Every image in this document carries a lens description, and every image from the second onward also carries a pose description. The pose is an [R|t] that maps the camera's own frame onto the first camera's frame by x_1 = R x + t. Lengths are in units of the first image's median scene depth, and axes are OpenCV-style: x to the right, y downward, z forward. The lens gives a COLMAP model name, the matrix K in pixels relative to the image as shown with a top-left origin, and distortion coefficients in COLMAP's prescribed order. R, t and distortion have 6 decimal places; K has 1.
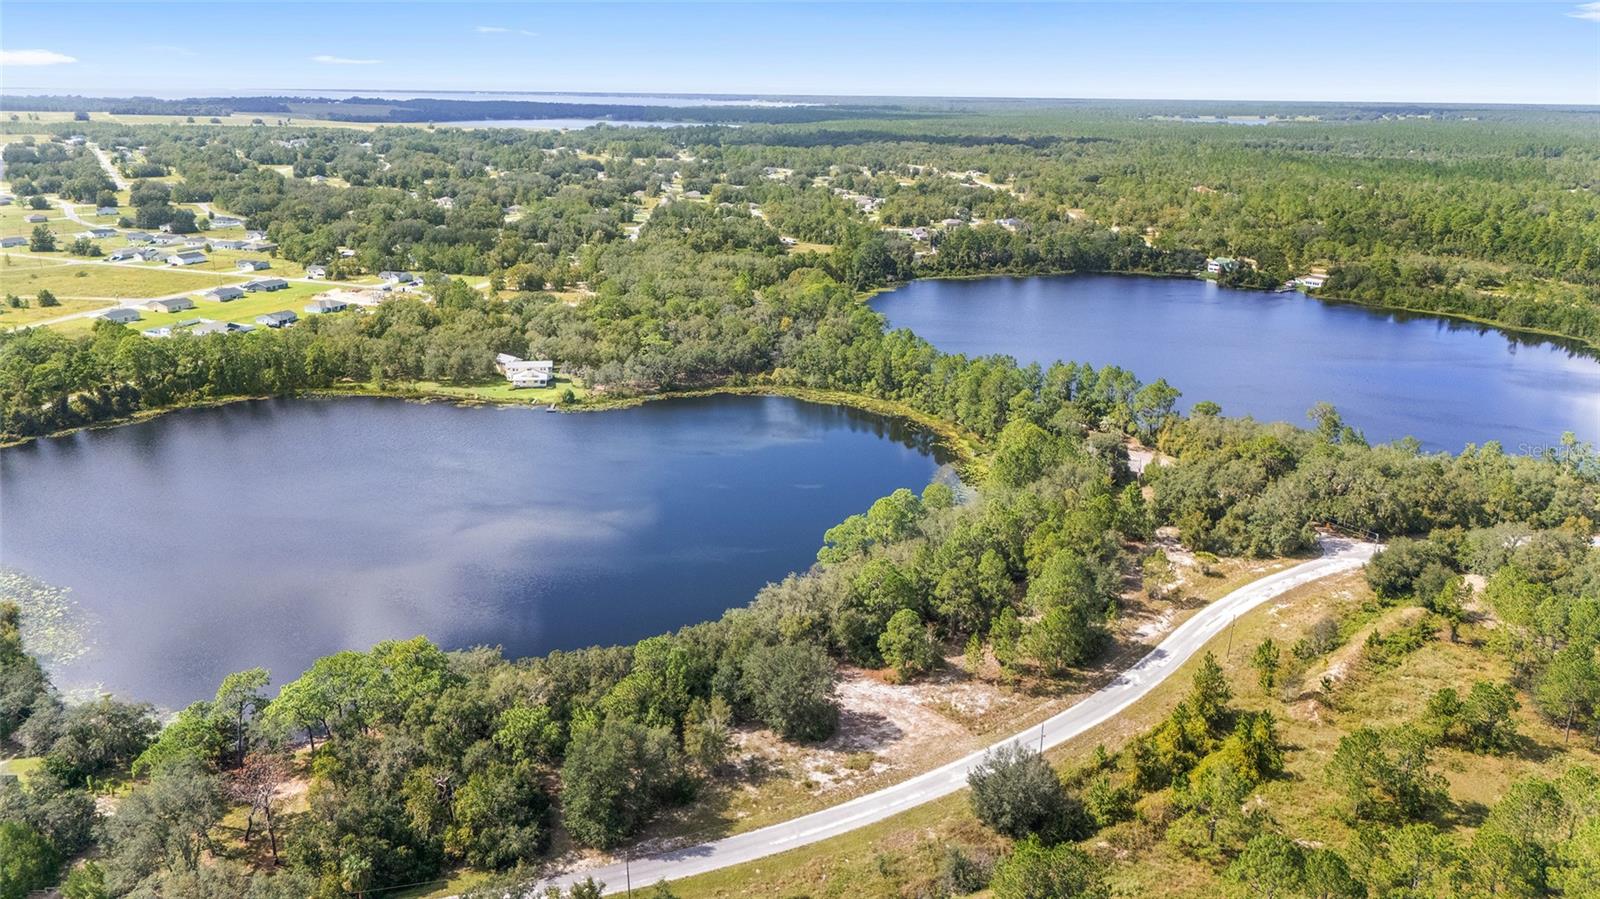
lens RADIAL K [[1173.0, 0, 809.3], [0, 1173.0, 450.4], [0, 0, 1]] dist [0.074745, -0.076132]
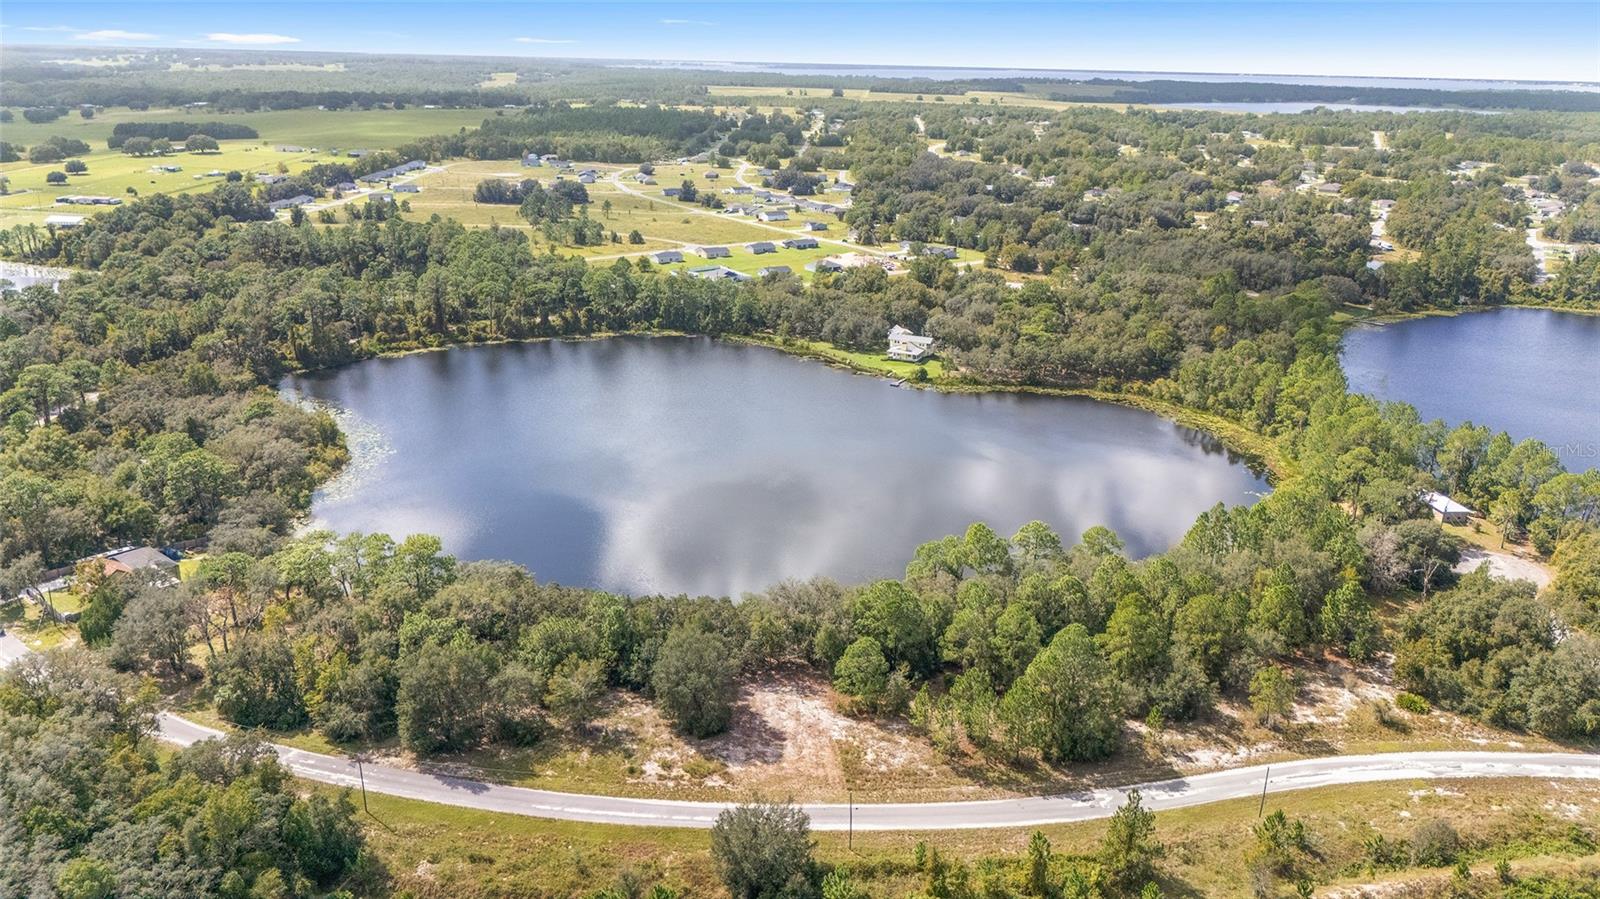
lens RADIAL K [[1173.0, 0, 805.3], [0, 1173.0, 449.8], [0, 0, 1]] dist [0.074745, -0.076132]
pose [[0.818287, 0.185969, -0.543896, 0.434857], [-0.178488, 0.981651, 0.067112, -0.050745], [0.546396, 0.042163, 0.836465, 0.177145]]
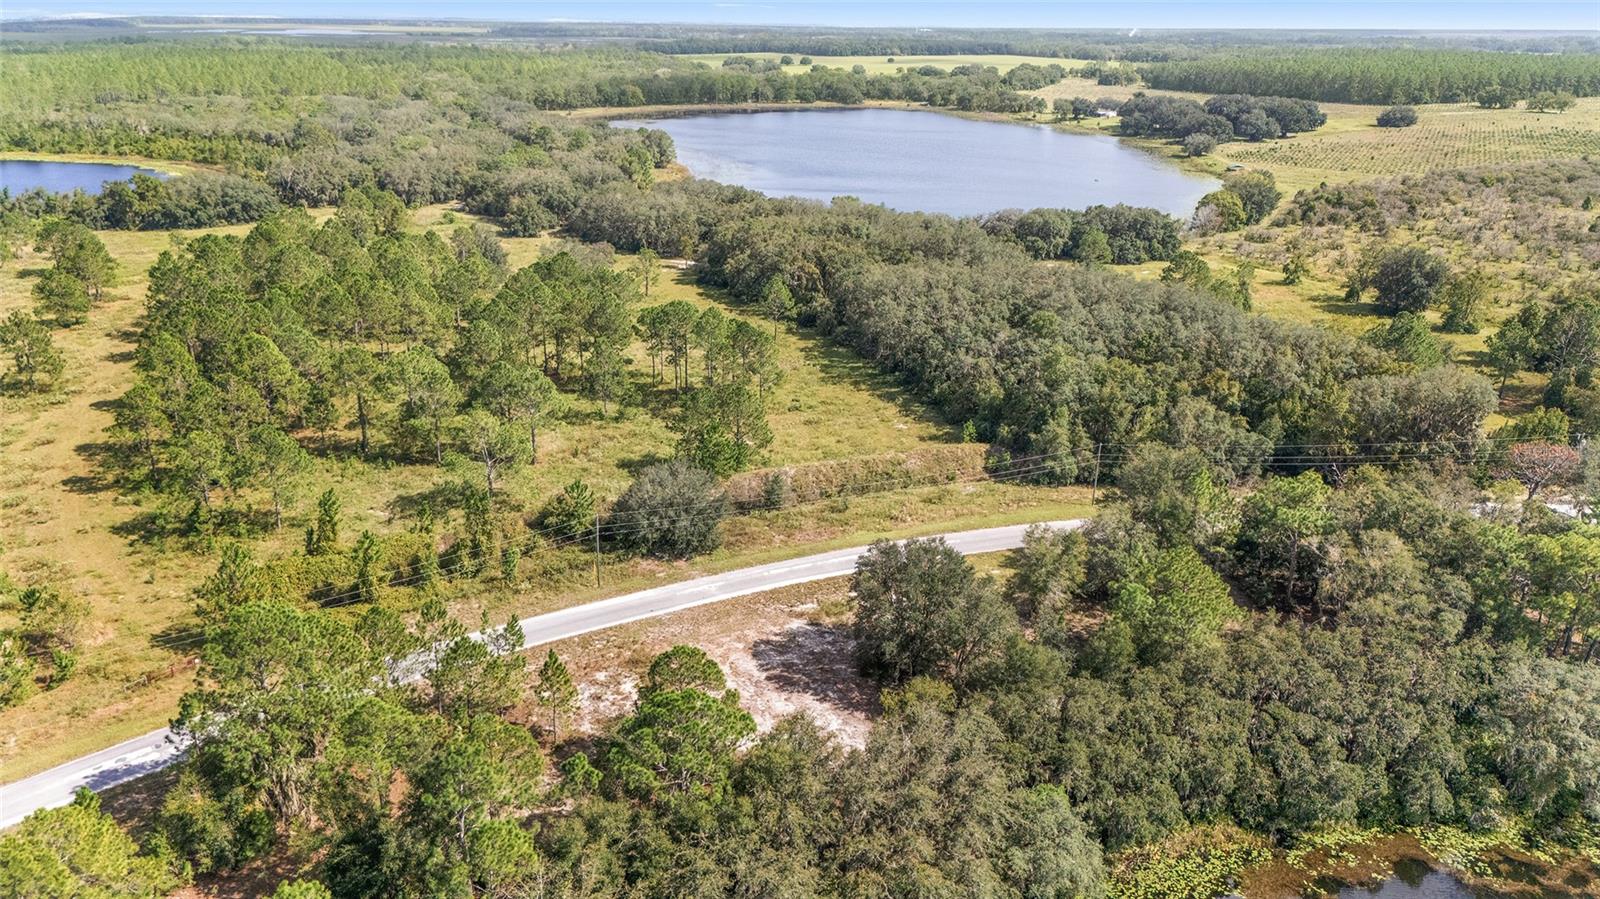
lens RADIAL K [[1173.0, 0, 803.2], [0, 1173.0, 443.9], [0, 0, 1]] dist [0.074745, -0.076132]
pose [[-0.988151, -0.076449, 0.133091, -0.018948], [0.019685, 0.796842, 0.603866, -0.182153], [-0.152218, 0.599331, -0.785896, 1.120256]]
